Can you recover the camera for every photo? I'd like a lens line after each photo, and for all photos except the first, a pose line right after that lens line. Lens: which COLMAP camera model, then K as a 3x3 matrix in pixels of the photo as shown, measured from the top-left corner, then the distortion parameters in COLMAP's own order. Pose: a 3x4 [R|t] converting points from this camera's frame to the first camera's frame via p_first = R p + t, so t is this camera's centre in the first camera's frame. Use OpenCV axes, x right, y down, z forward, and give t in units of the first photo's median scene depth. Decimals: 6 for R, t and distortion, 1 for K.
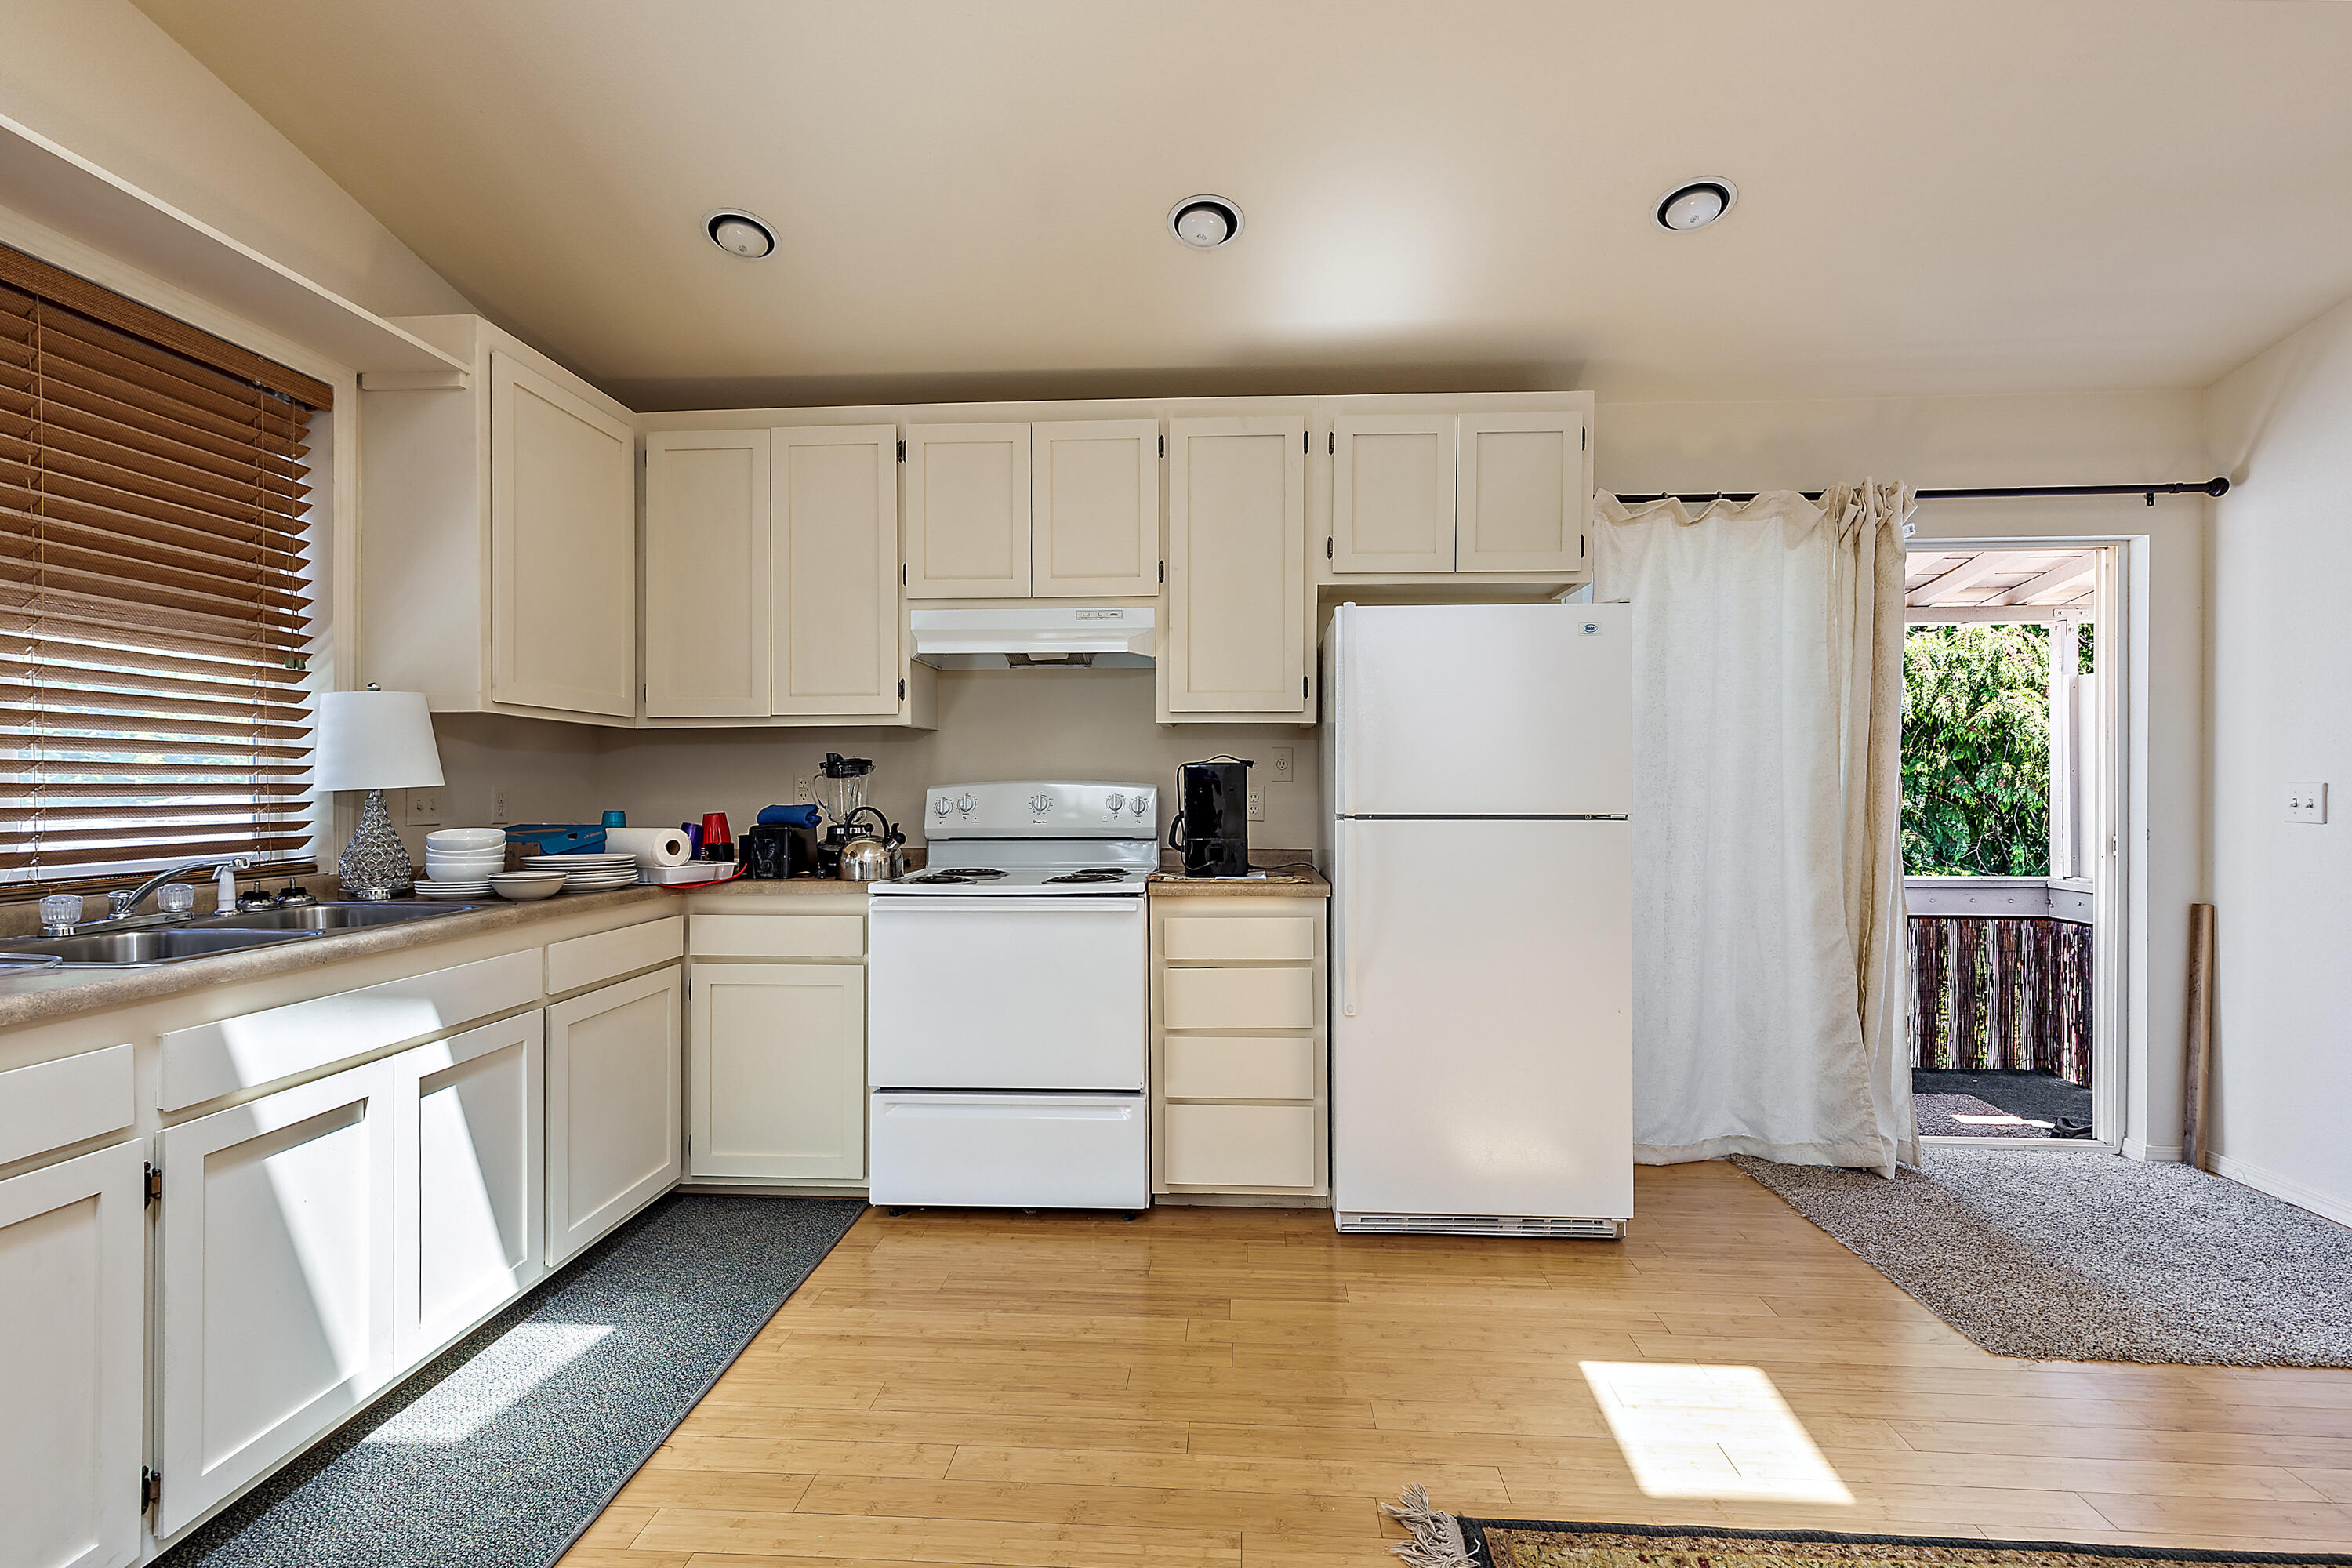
lens RADIAL K [[1068.1, 0, 1189.5], [0, 1068.1, 786.2], [0, 0, 1]] dist [0.010344, -0.003344]
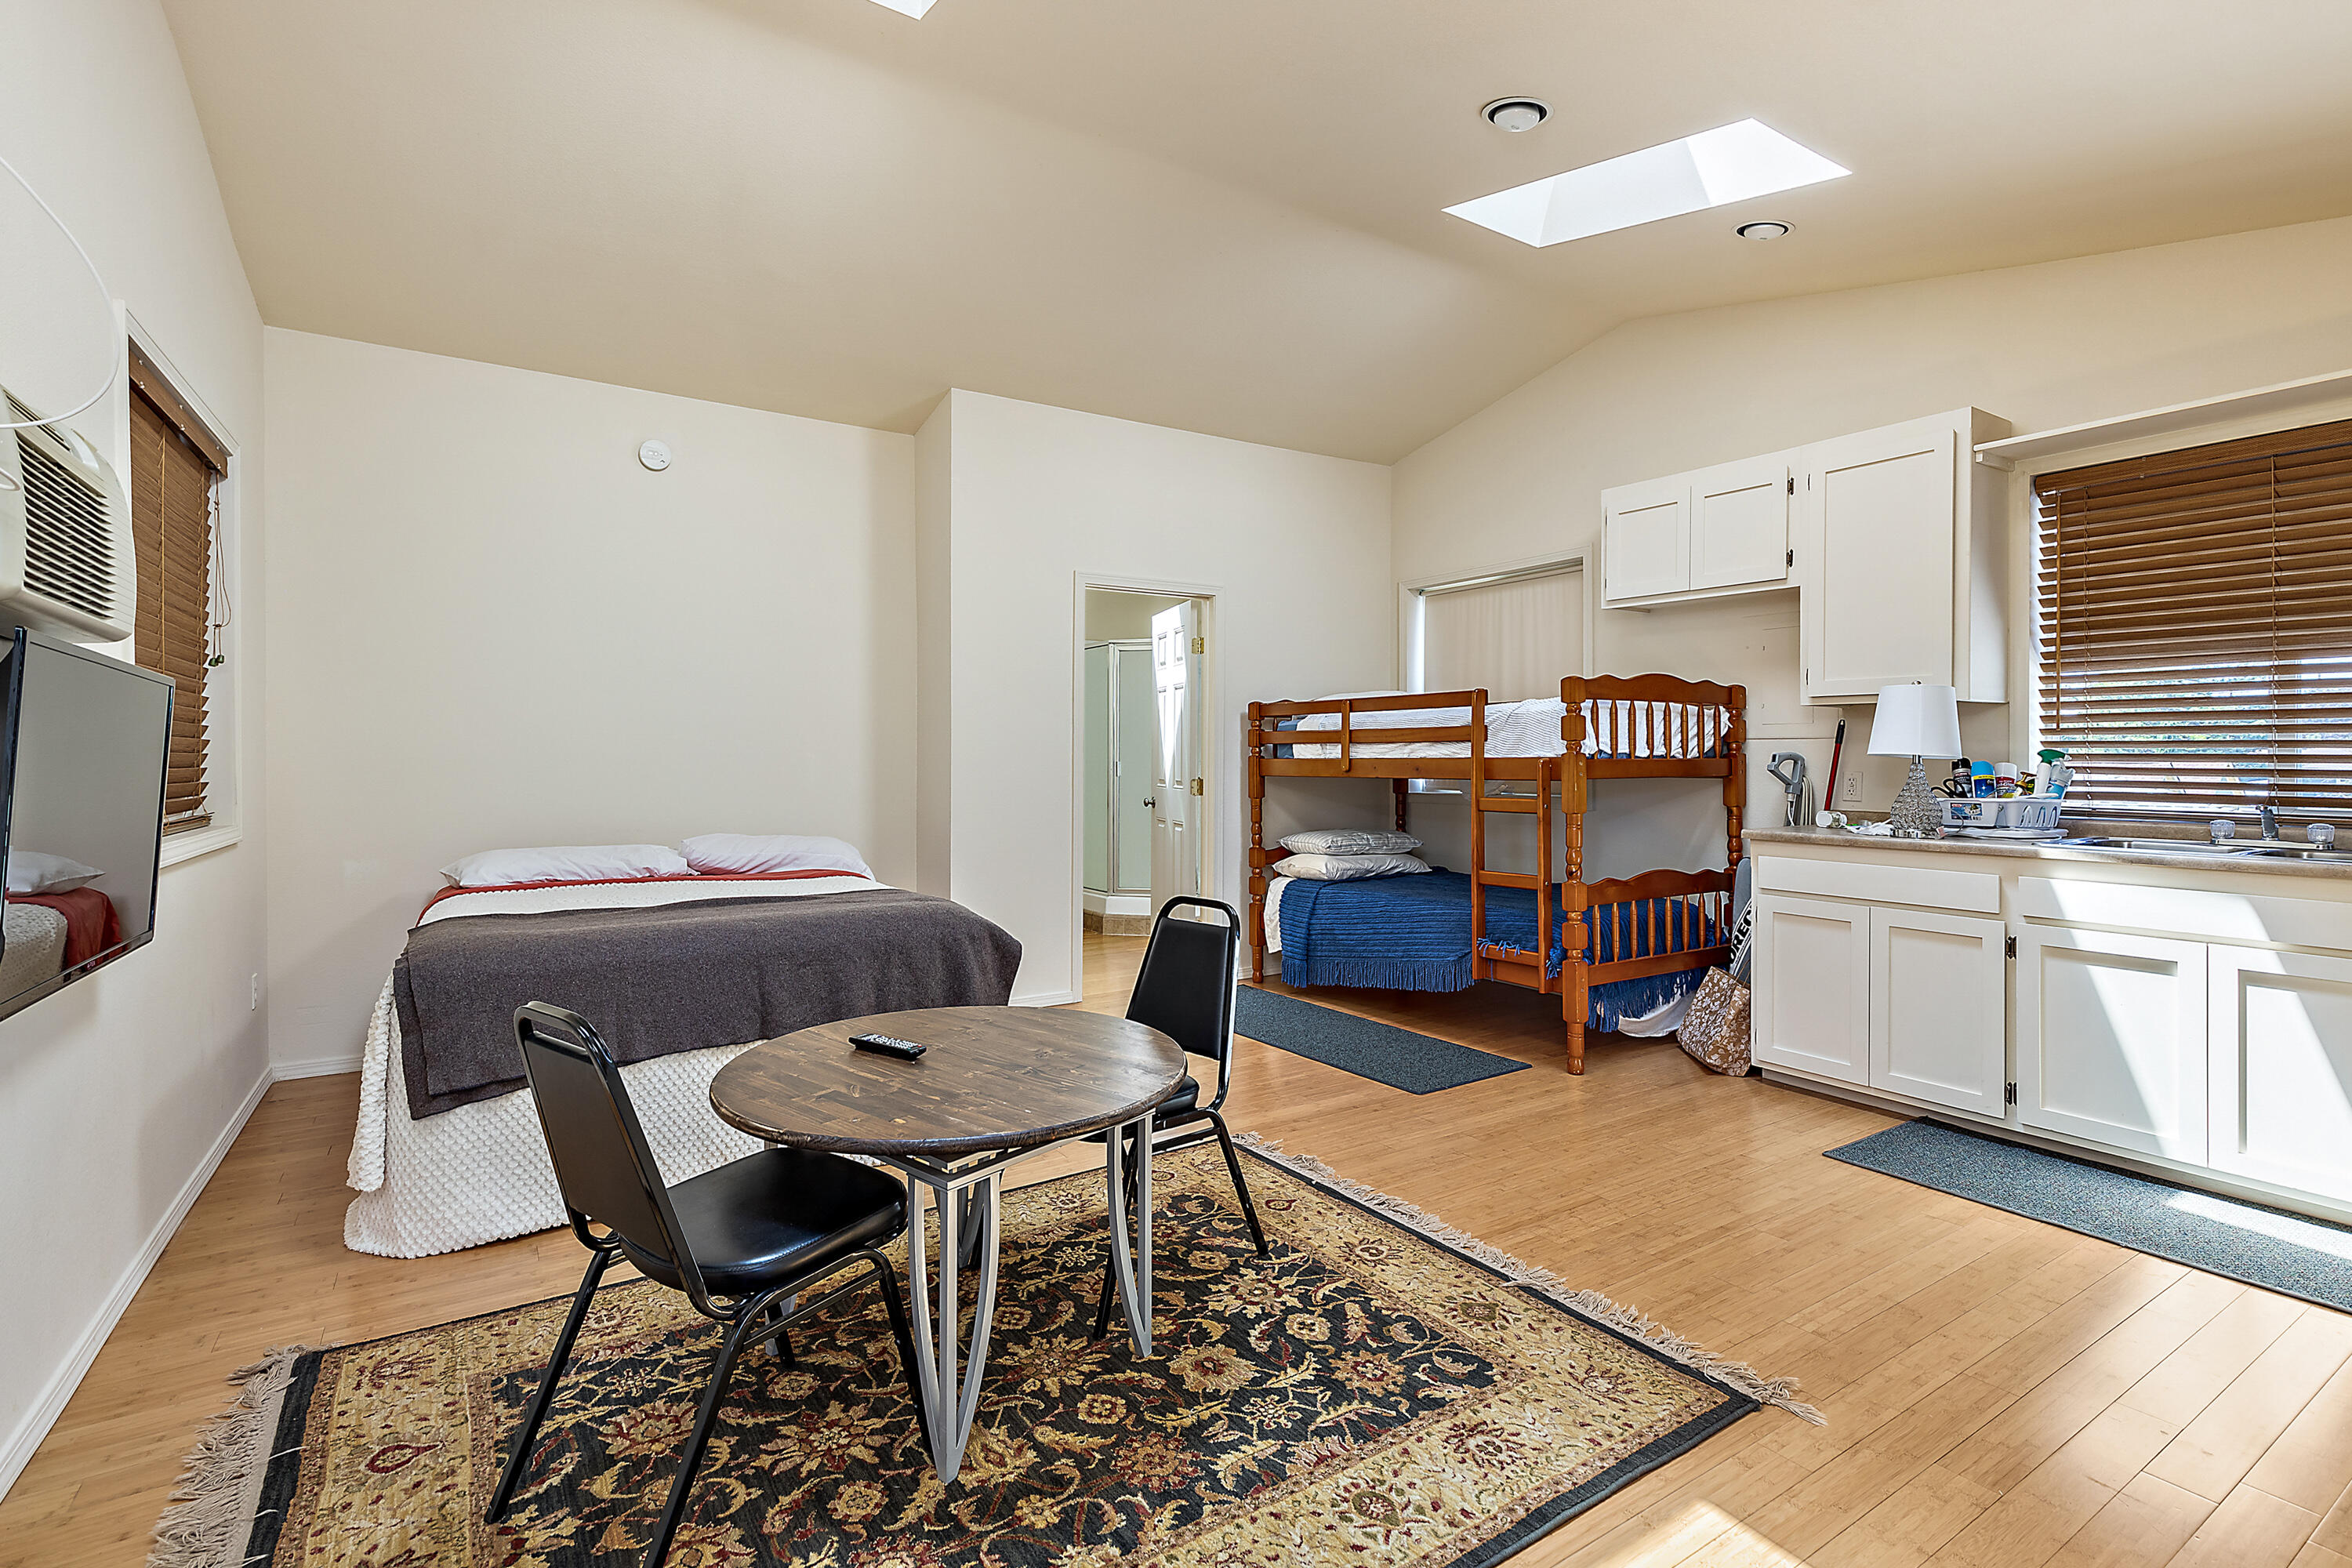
lens RADIAL K [[1068.1, 0, 1165.6], [0, 1068.1, 762.3], [0, 0, 1]] dist [0.010344, -0.003344]
pose [[-0.810613, 0.003218, -0.585573, 1.064496], [-0.004668, 0.999918, 0.011957, -0.002023], [0.585563, 0.012426, -0.810532, 1.163197]]
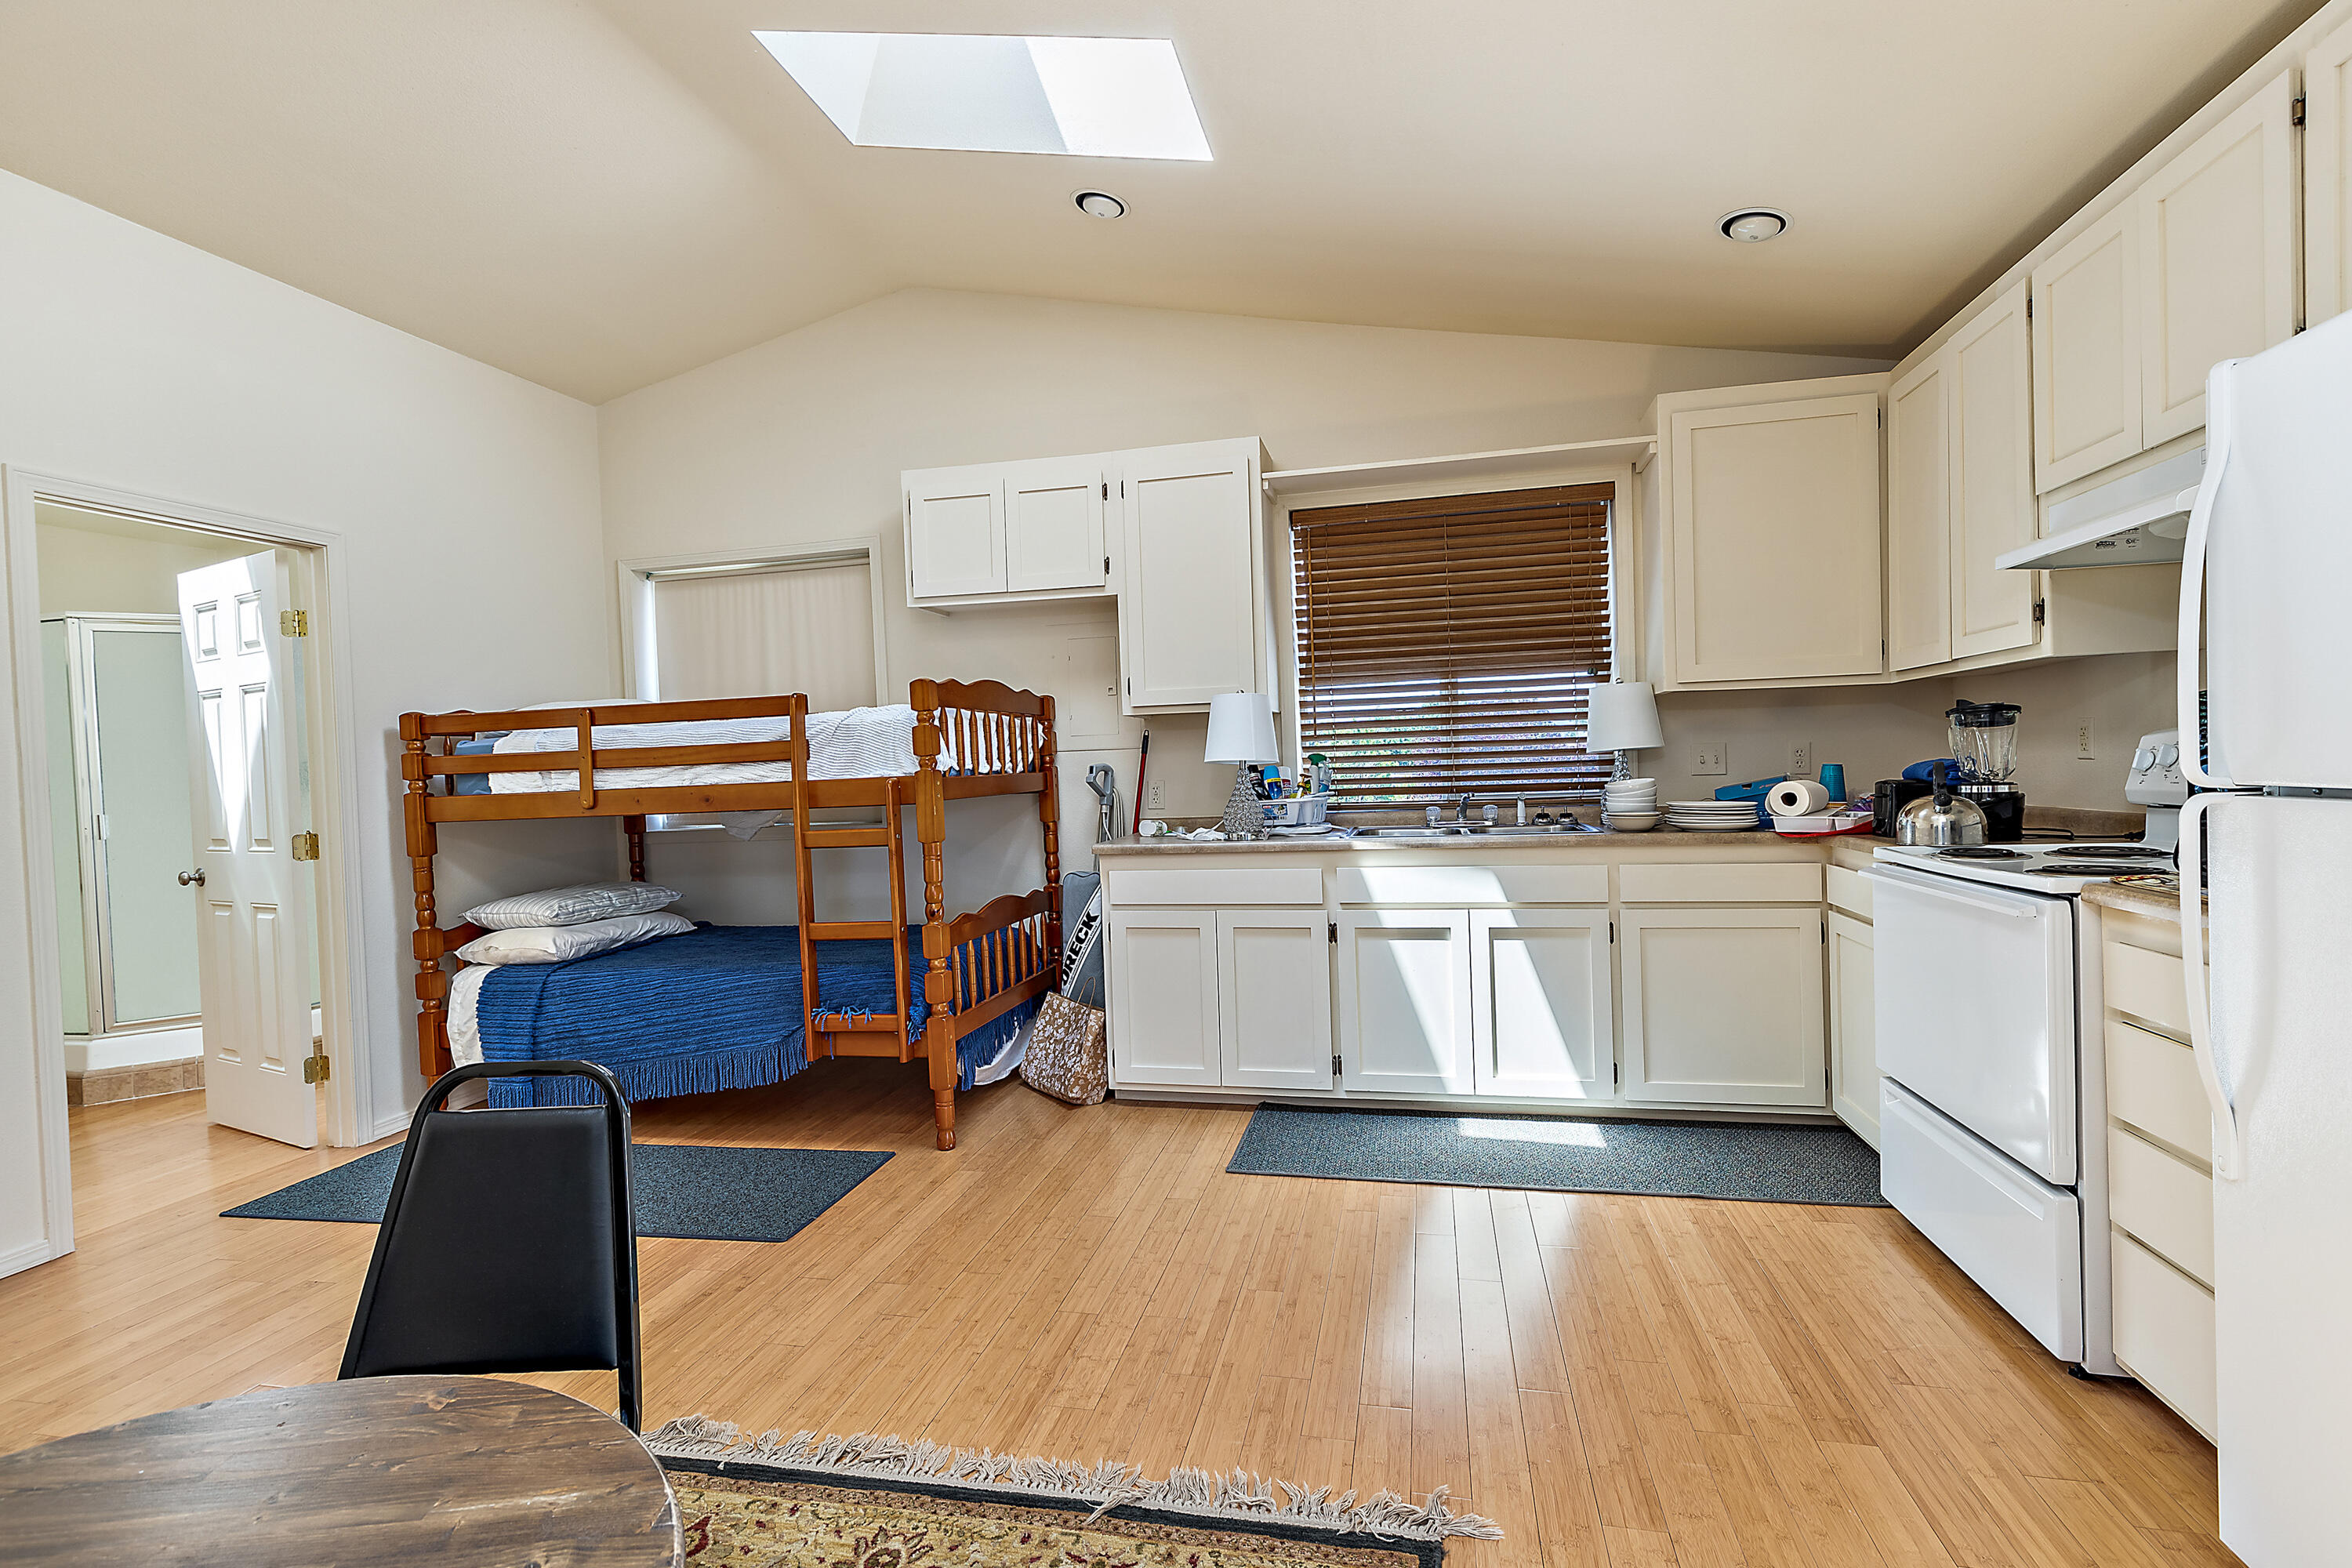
lens RADIAL K [[1068.1, 0, 1177.0], [0, 1068.1, 792.6], [0, 0, 1]] dist [0.010344, -0.003344]
pose [[-0.168280, 0.031821, -0.985225, 0.887505], [0.030645, 0.999165, 0.027037, 0.002036], [0.985263, -0.025643, -0.169115, 0.719290]]
